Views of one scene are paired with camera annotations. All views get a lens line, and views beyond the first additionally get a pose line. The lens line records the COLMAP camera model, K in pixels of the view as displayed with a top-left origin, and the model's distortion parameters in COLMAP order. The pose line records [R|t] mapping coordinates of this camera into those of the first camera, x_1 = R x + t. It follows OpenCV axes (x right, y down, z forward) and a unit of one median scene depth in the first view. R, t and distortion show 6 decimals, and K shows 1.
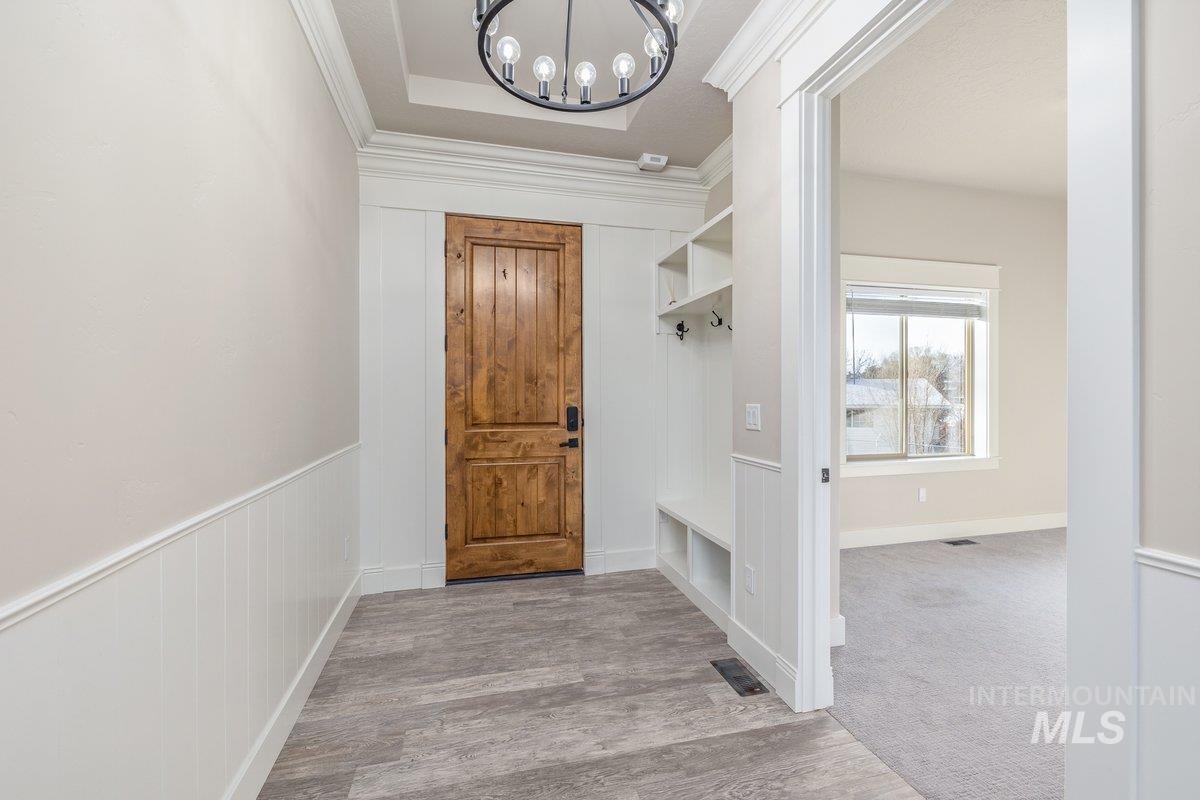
lens RADIAL K [[508.4, 0, 598.4], [0, 508.4, 393.9], [0, 0, 1]] dist [-0.004314, 0.000835]
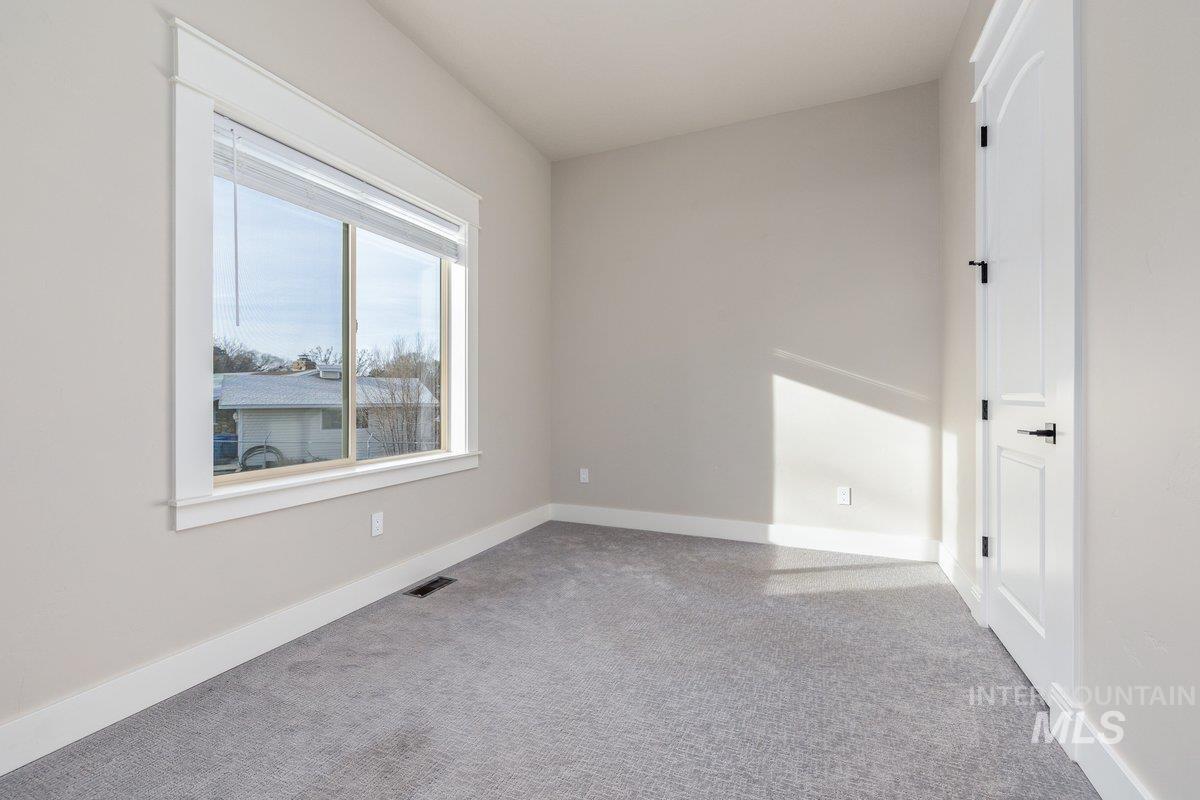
lens RADIAL K [[508.4, 0, 603.4], [0, 508.4, 395.4], [0, 0, 1]] dist [-0.004314, 0.000835]
pose [[0.610369, 0.001995, 0.792115, 0.327379], [0.000994, 0.999994, -0.003285, 0.047889], [-0.792117, 0.002792, 0.610363, 0.421434]]
